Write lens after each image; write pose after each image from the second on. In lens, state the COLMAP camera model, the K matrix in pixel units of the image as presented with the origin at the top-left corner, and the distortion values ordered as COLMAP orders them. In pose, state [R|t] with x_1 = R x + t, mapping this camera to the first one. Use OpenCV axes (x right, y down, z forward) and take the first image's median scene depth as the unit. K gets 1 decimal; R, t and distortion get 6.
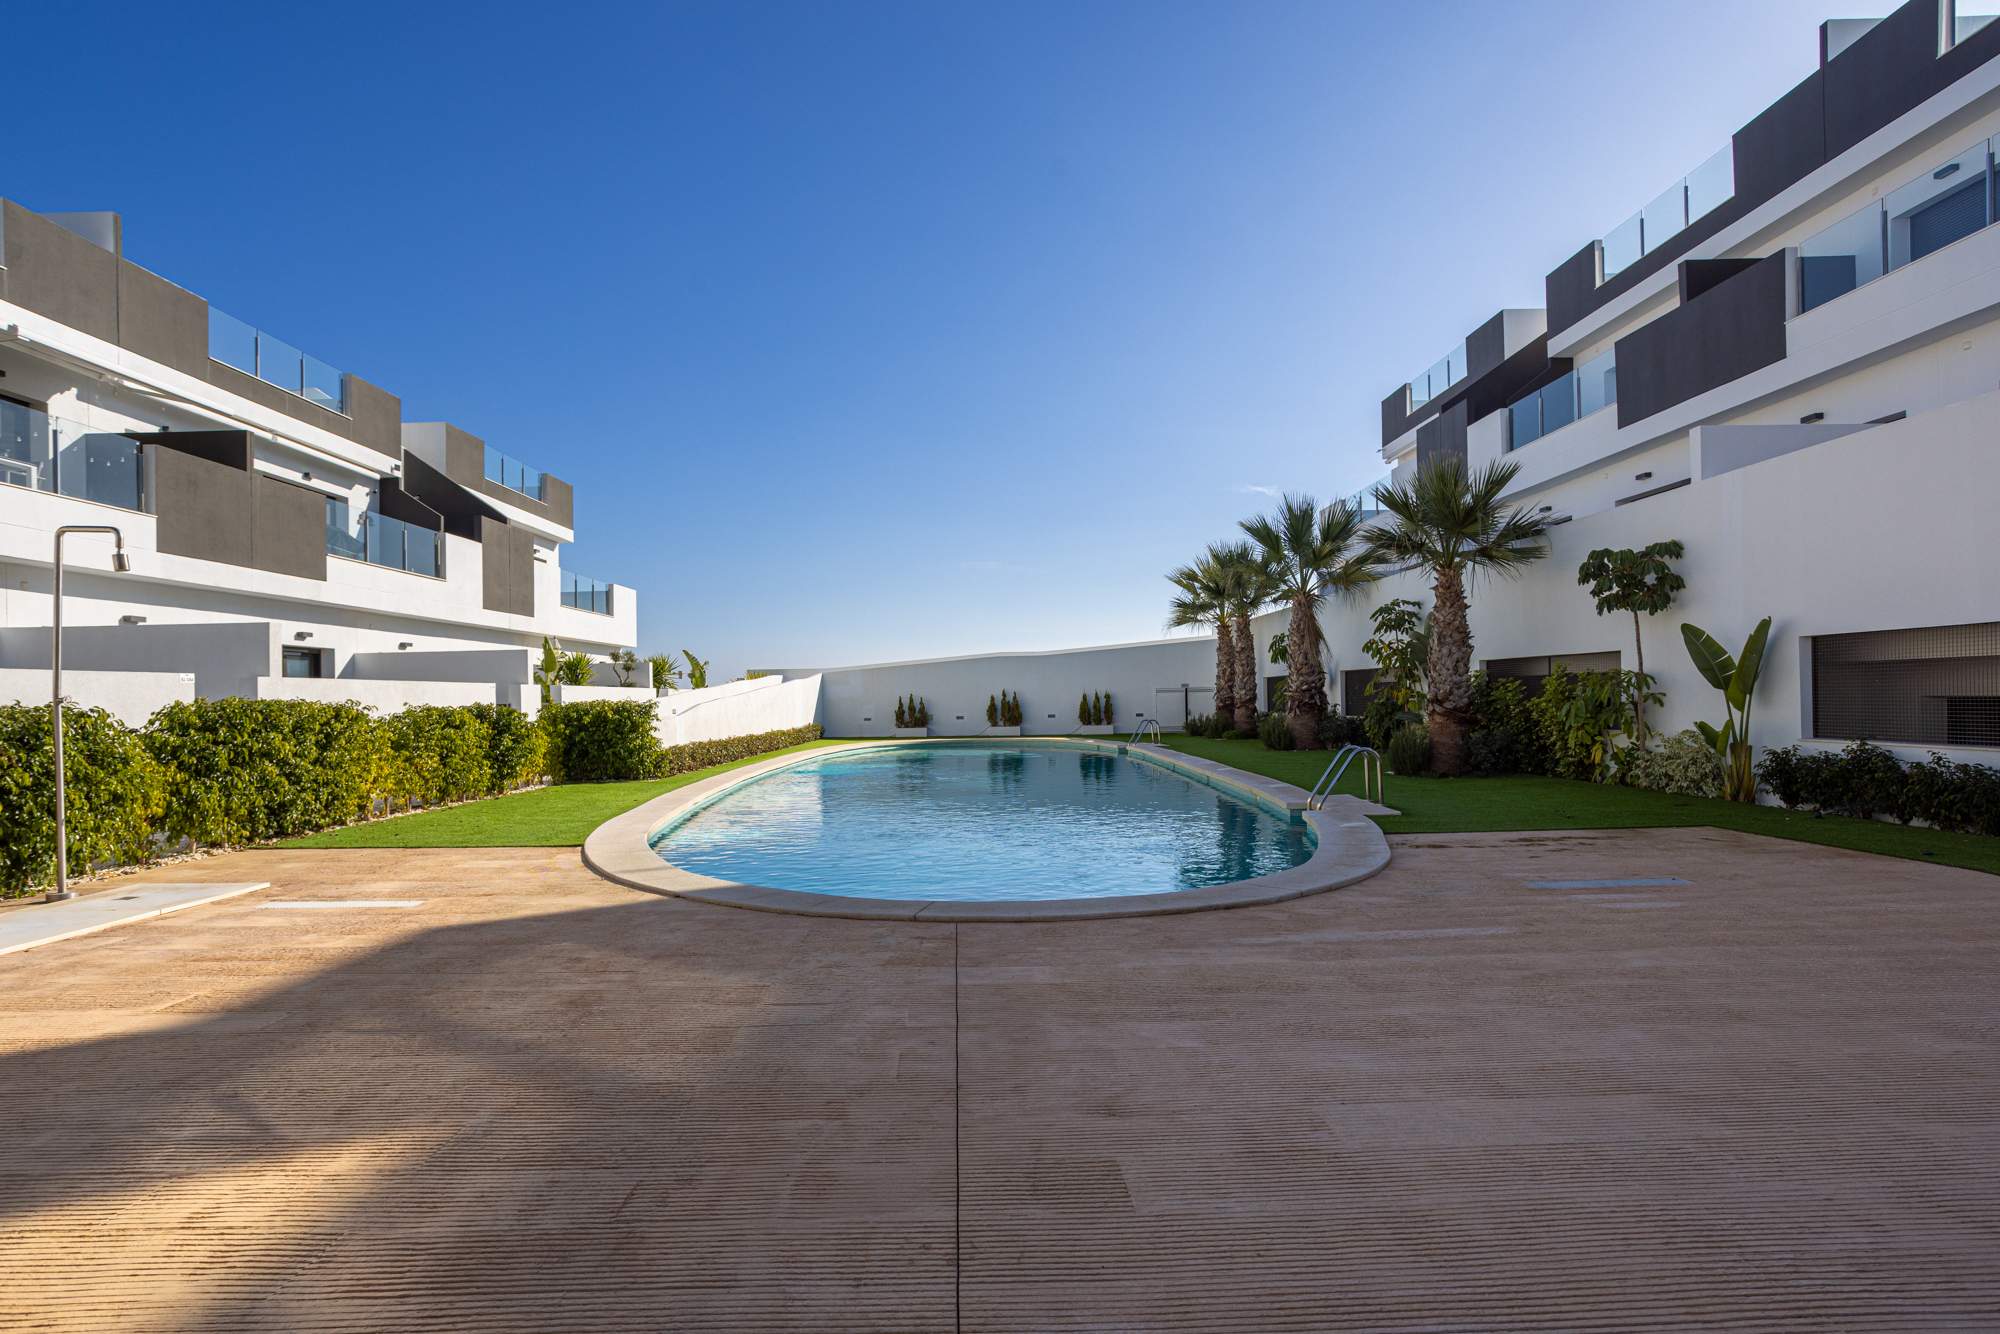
lens RADIAL K [[1085.3, 0, 950.7], [0, 1085.3, 695.7], [0, 0, 1]] dist [-0.004936, 0.001337]
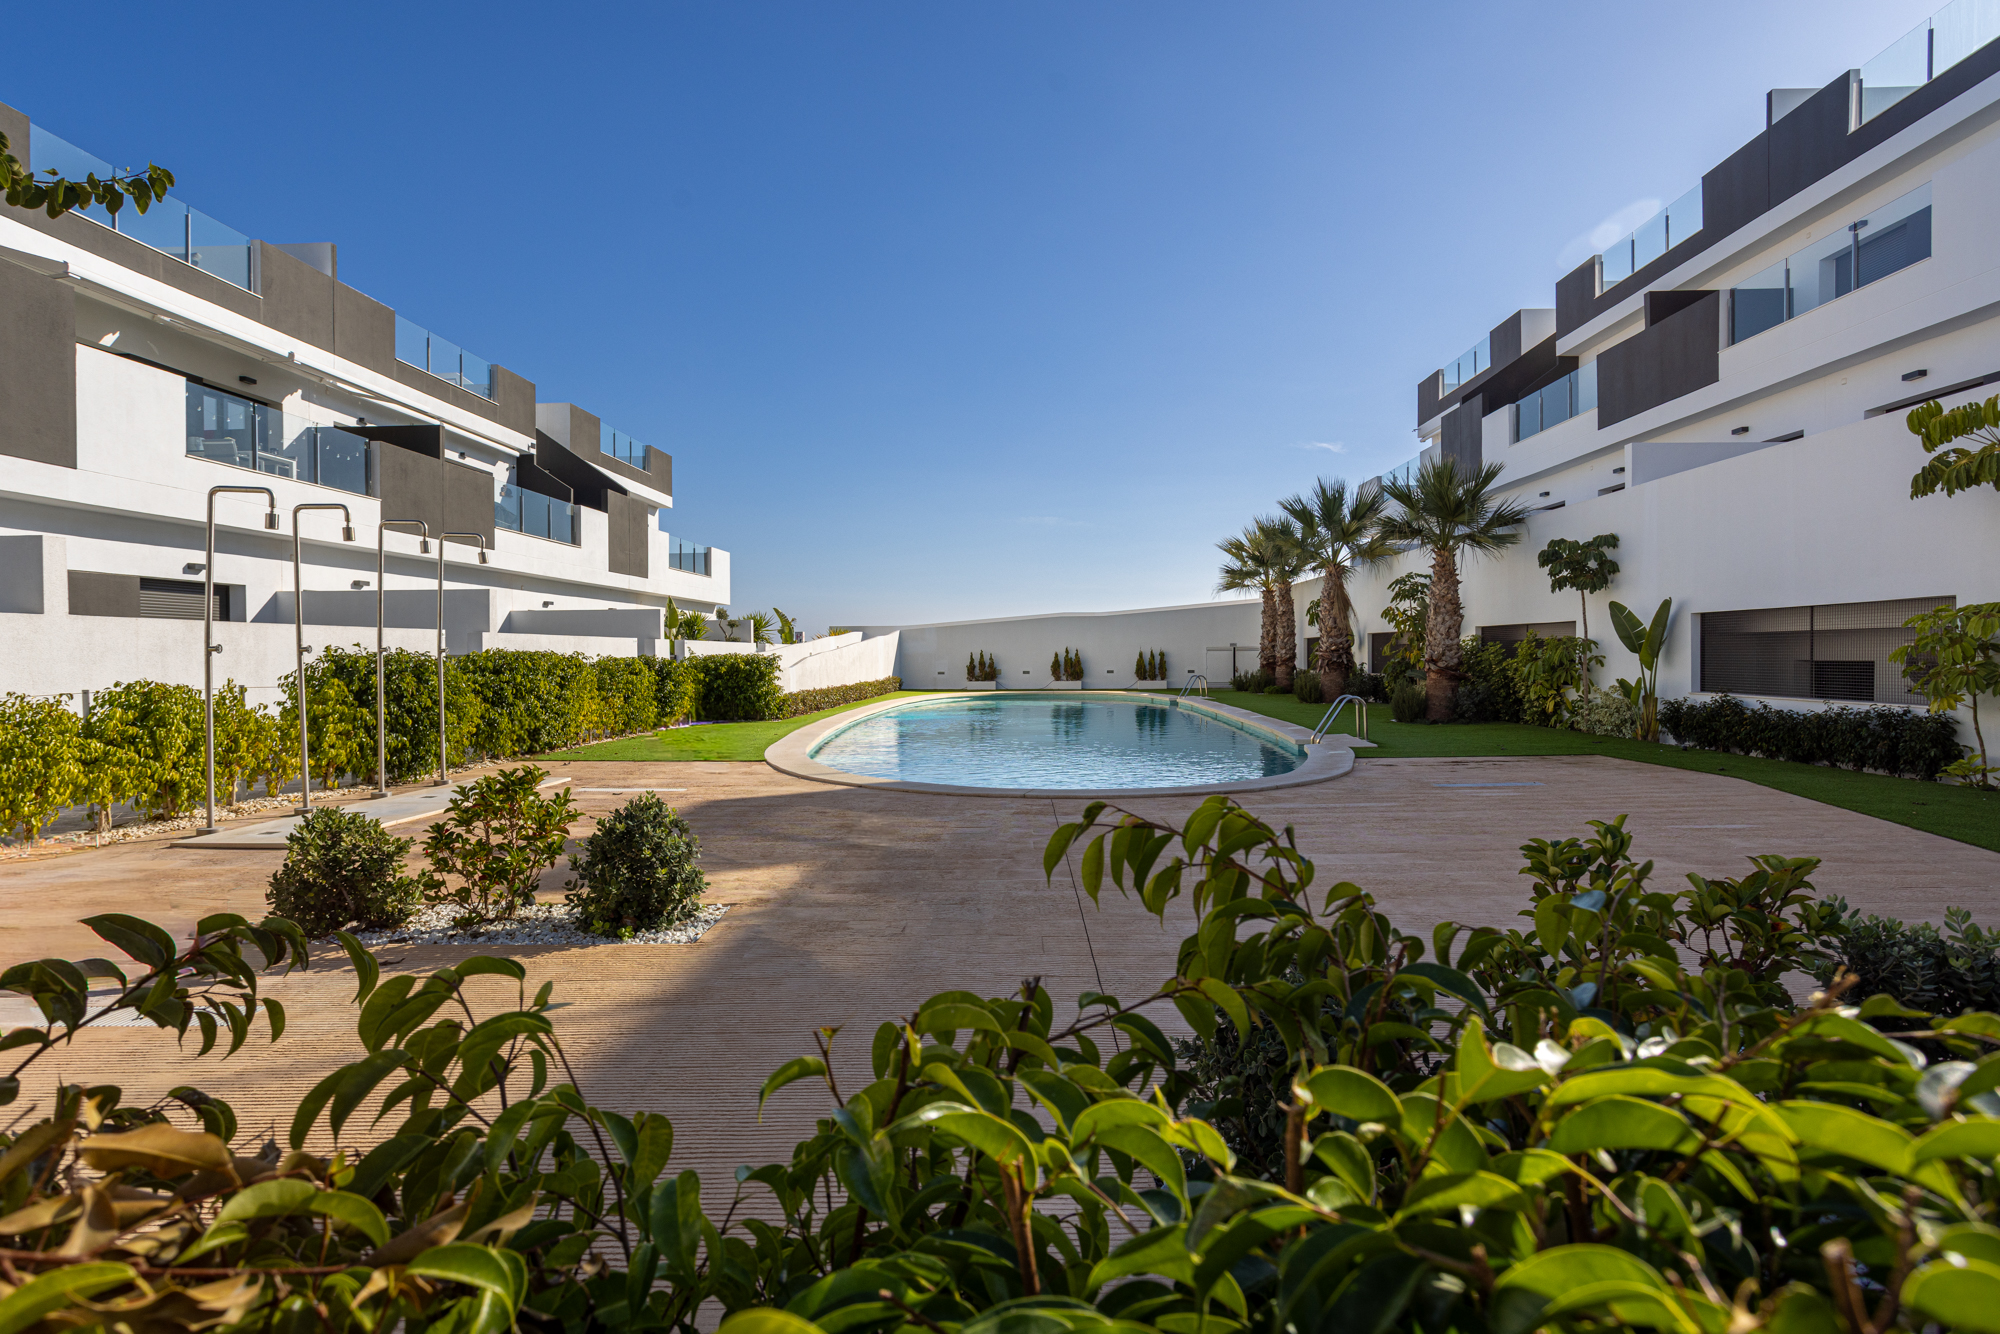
lens RADIAL K [[1081.2, 0, 1000.0], [0, 1081.2, 667.0], [0, 0, 1]] dist [0.002502, 0.001242]
pose [[0.999914, 0.009612, -0.008887, -0.015631], [-0.009486, 0.999855, 0.014117, -0.000468], [0.009021, -0.014032, 0.999861, -0.165675]]
